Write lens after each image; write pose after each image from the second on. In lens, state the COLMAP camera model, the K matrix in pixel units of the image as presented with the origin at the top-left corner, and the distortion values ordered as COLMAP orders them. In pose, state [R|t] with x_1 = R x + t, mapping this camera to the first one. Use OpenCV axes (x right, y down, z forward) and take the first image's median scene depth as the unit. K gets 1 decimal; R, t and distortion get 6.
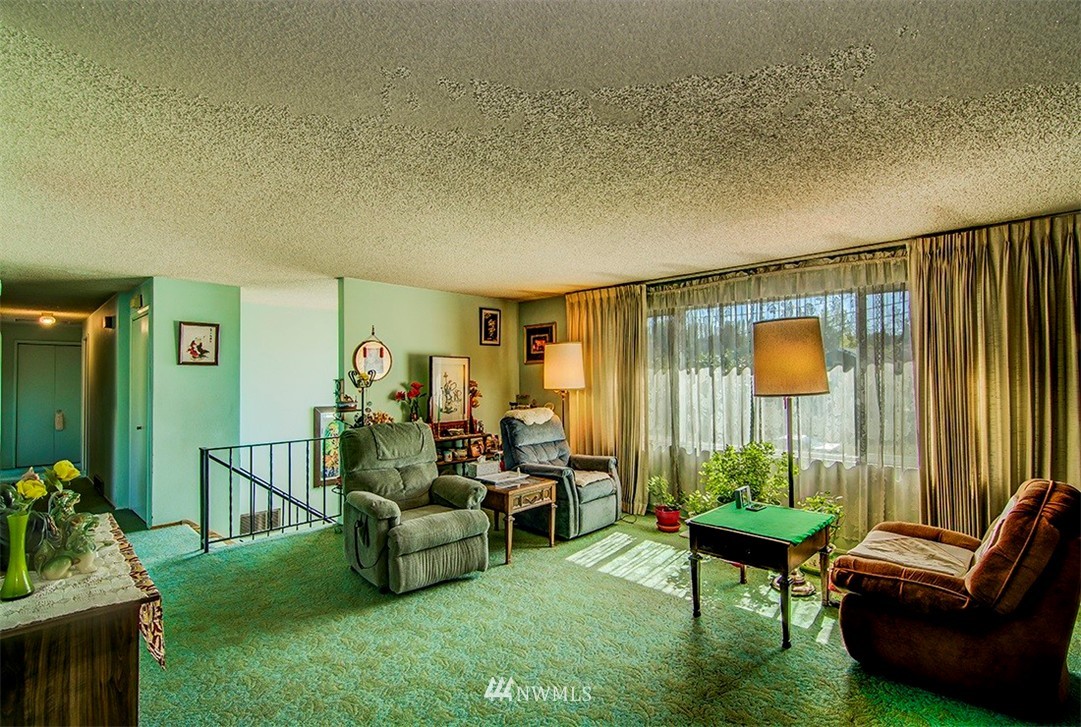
lens RADIAL K [[499.6, 0, 540.5], [0, 499.6, 363.5], [0, 0, 1]] dist [0.001296, 0.000221]
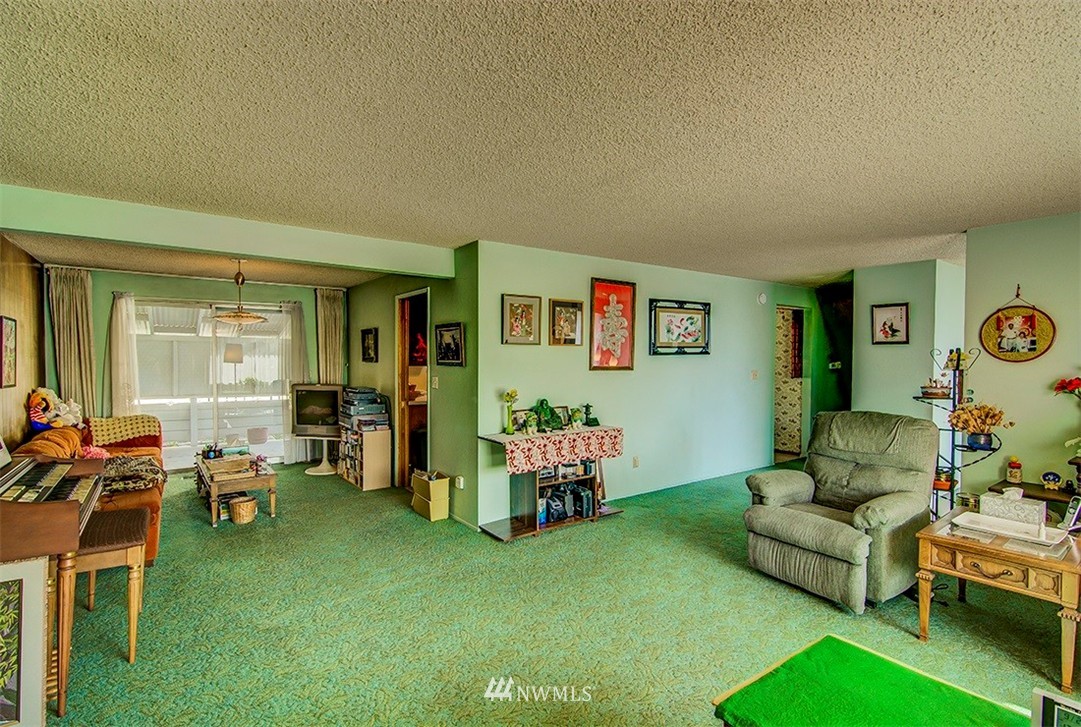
lens RADIAL K [[499.6, 0, 540.5], [0, 499.6, 363.5], [0, 0, 1]] dist [0.001296, 0.000221]
pose [[-0.145809, 0.020174, -0.989107, 0.471065], [0.032709, 0.999344, 0.015561, 0.003354], [0.988772, -0.030084, -0.146374, 0.428076]]
